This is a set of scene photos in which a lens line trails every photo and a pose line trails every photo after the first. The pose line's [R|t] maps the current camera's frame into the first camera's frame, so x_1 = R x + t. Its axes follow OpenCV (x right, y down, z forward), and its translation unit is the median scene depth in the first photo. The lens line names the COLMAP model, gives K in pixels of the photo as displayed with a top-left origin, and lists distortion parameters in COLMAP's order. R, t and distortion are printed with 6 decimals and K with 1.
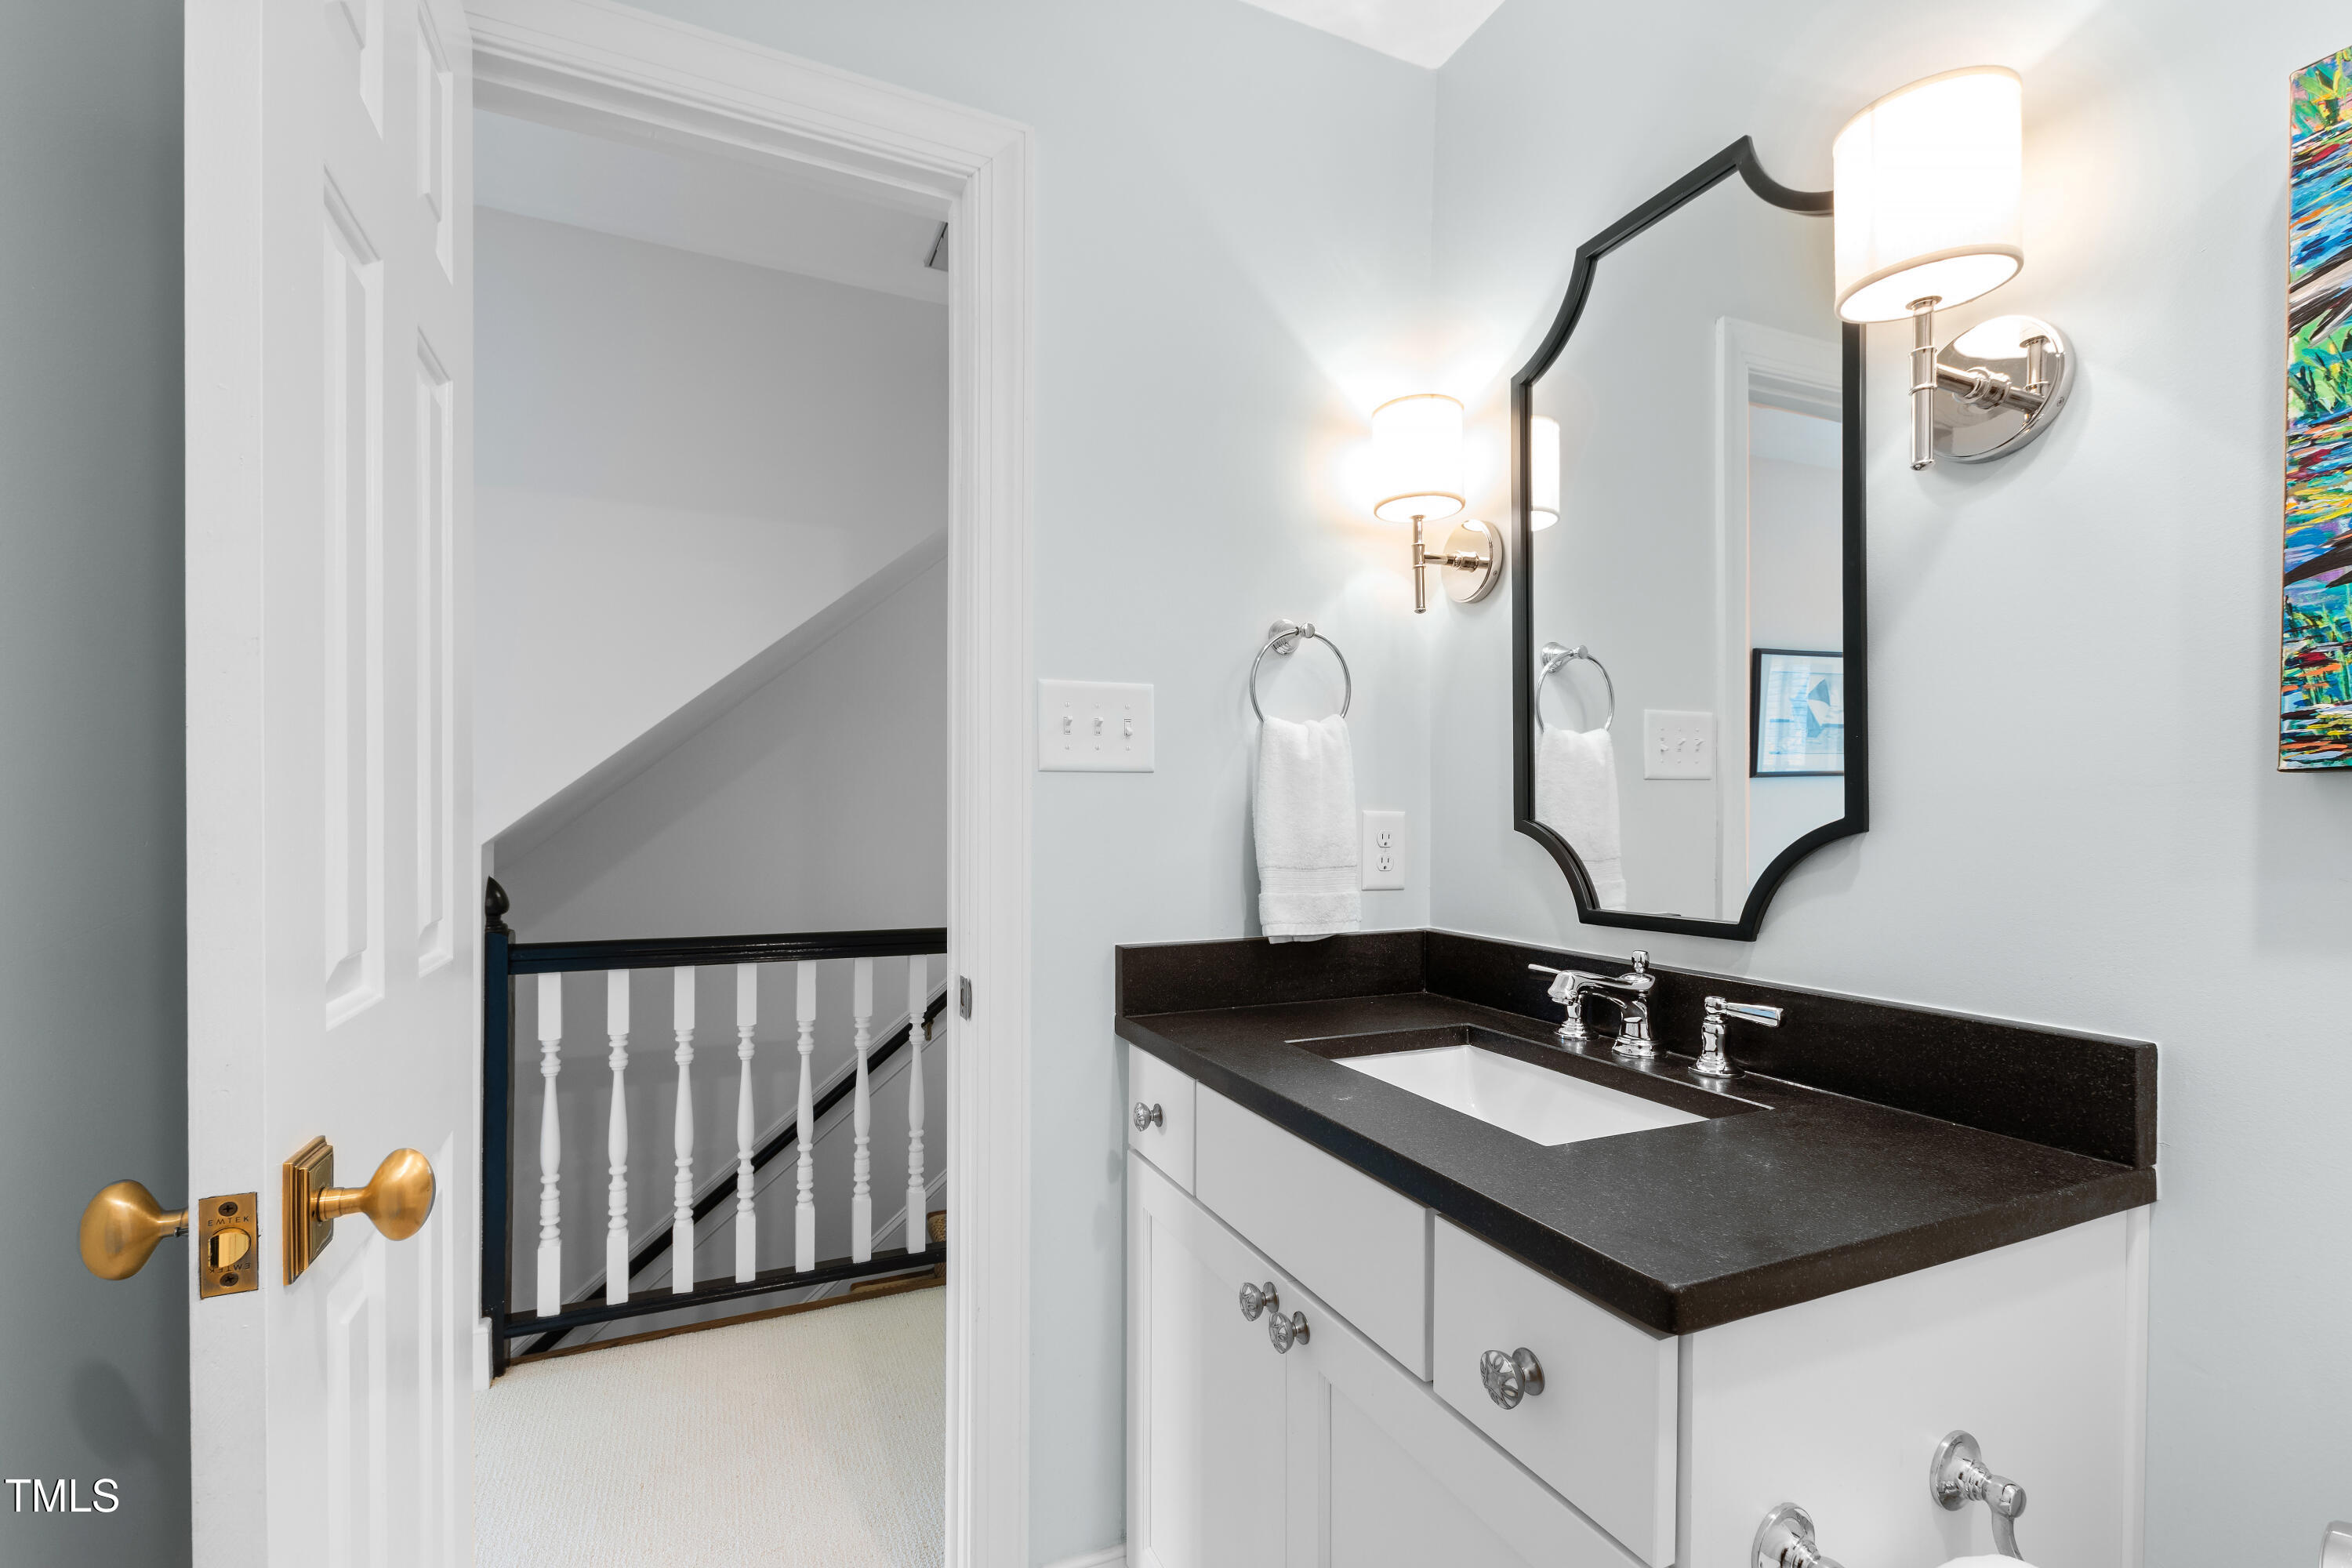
lens RADIAL K [[1027.7, 0, 1161.4], [0, 1027.7, 821.4], [0, 0, 1]] dist [0.009119, -0.003750]
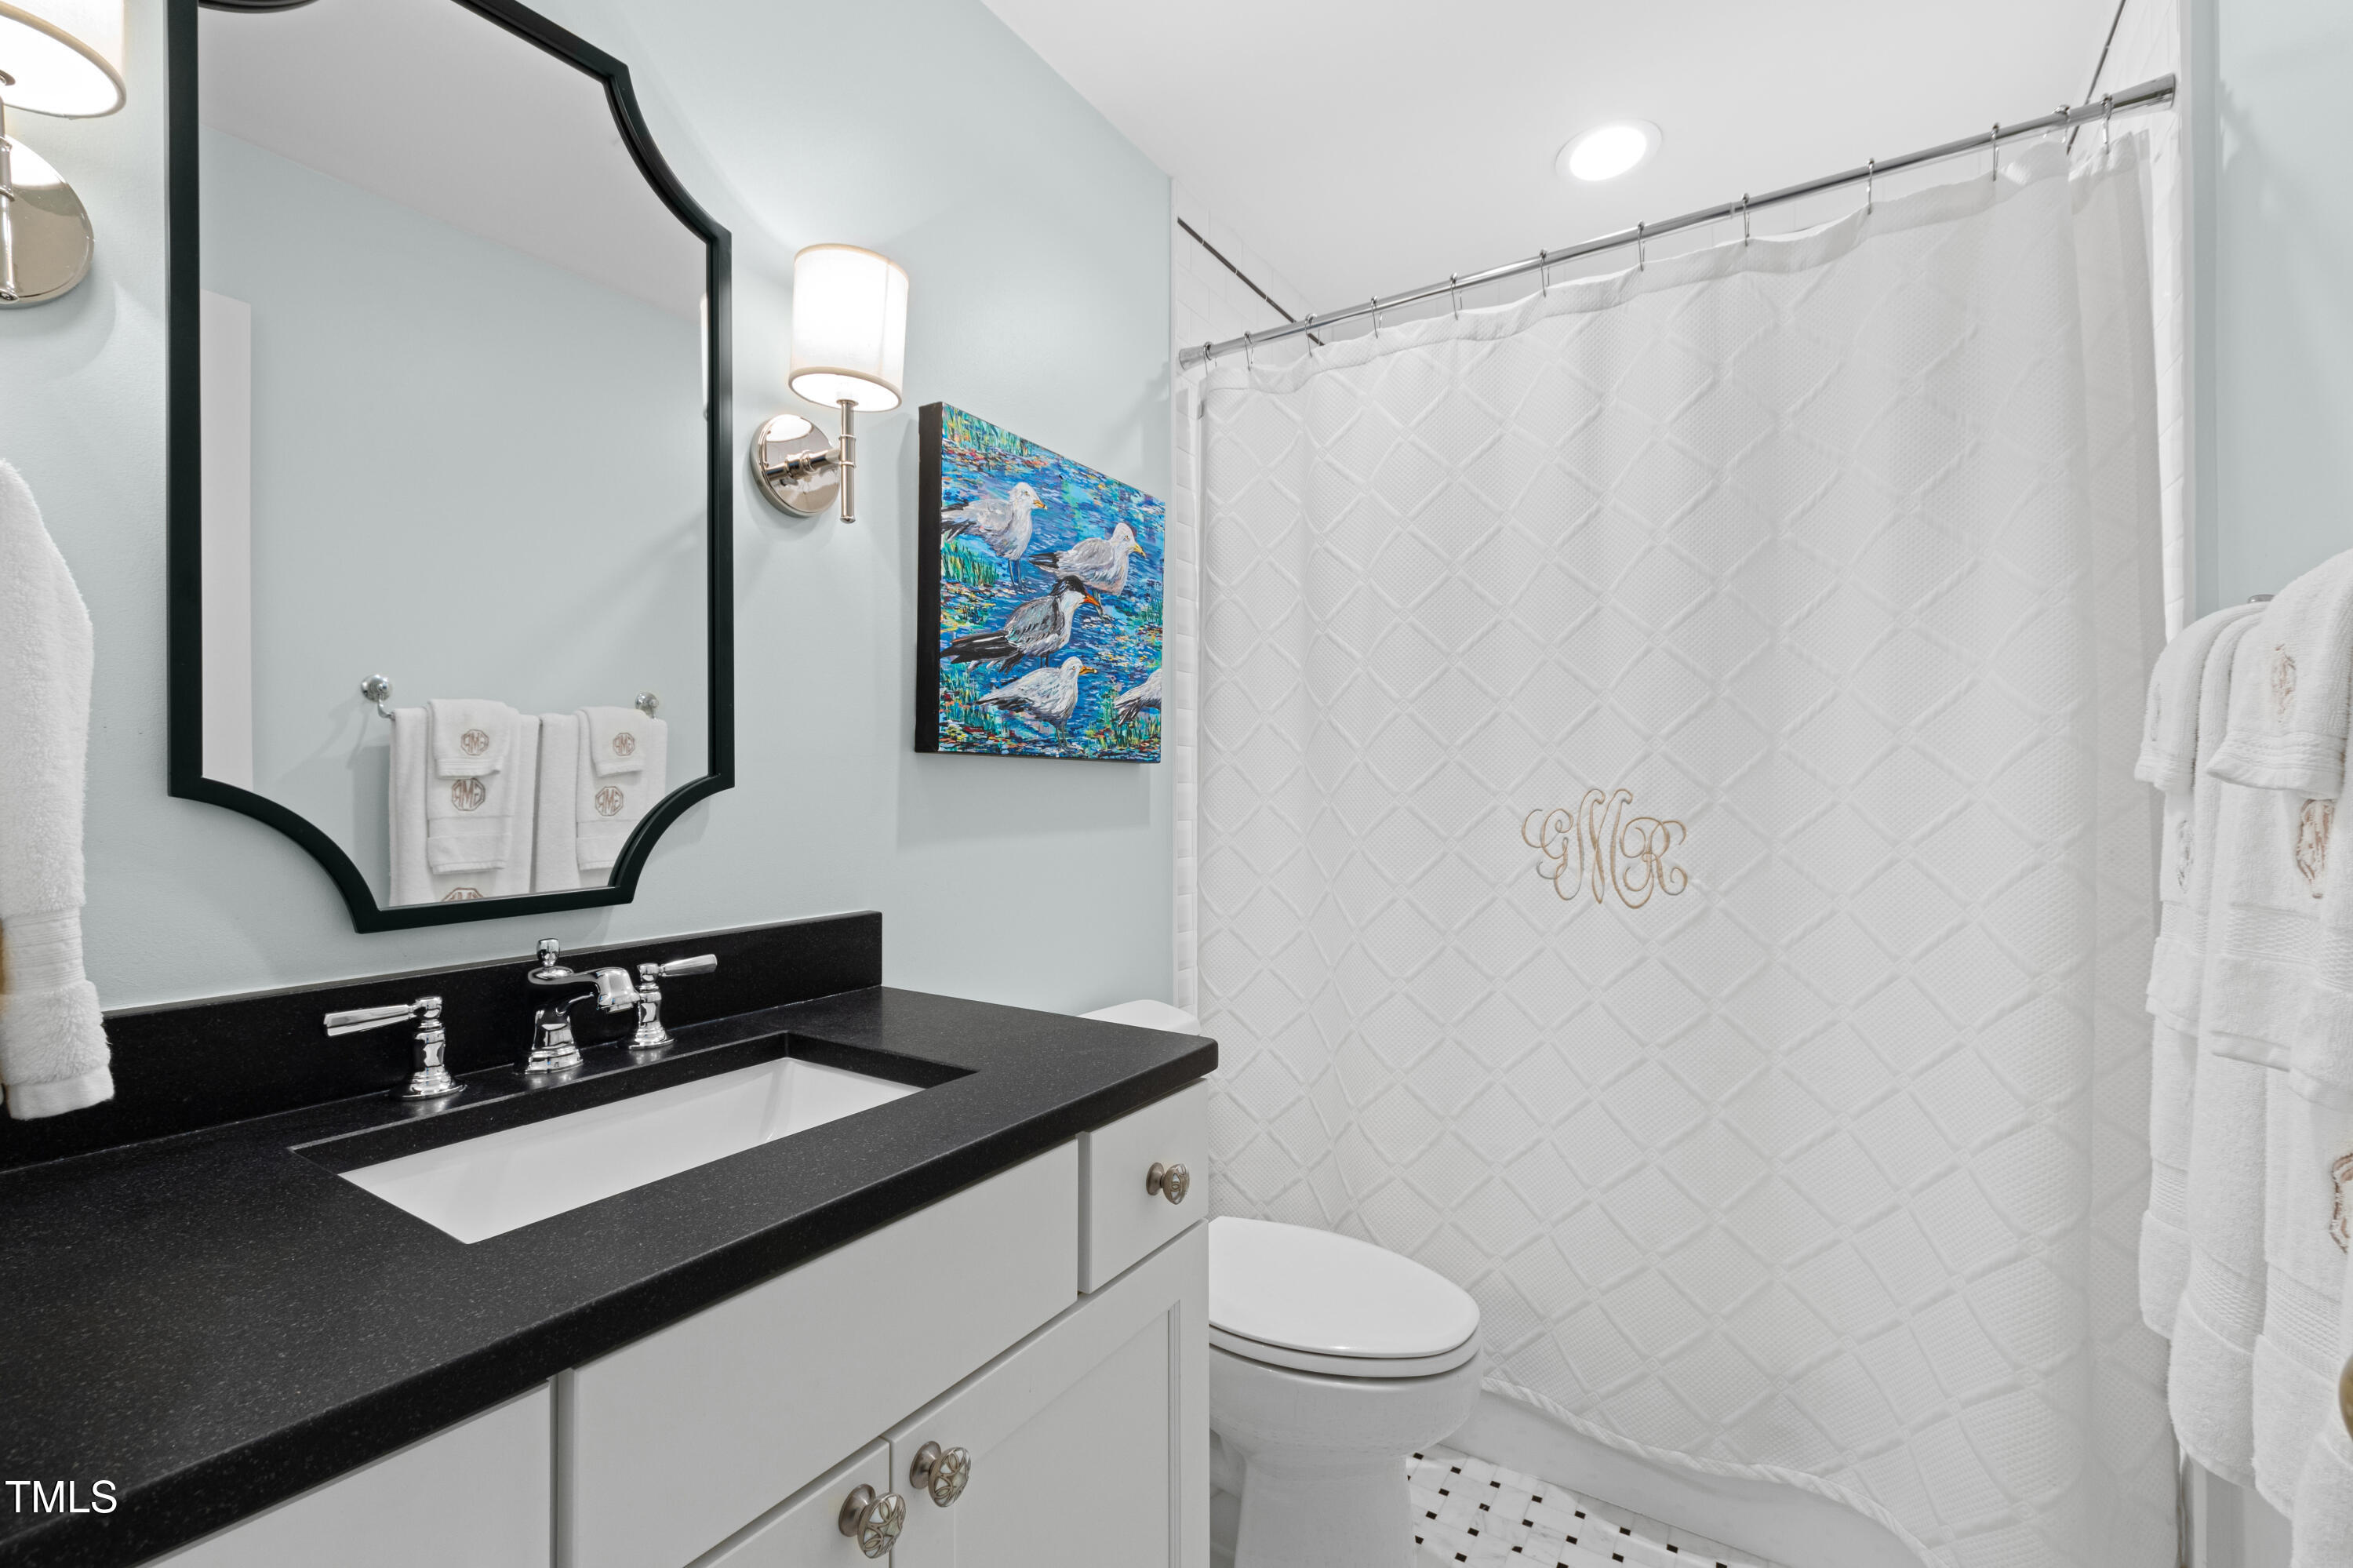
lens RADIAL K [[1028.1, 0, 1175.6], [0, 1028.1, 774.5], [0, 0, 1]] dist [0.009119, -0.003750]
pose [[-0.543074, -0.002147, 0.839682, -0.512885], [-0.000254, 0.999997, 0.002393, -0.005743], [-0.839685, 0.001087, -0.543073, 1.098180]]
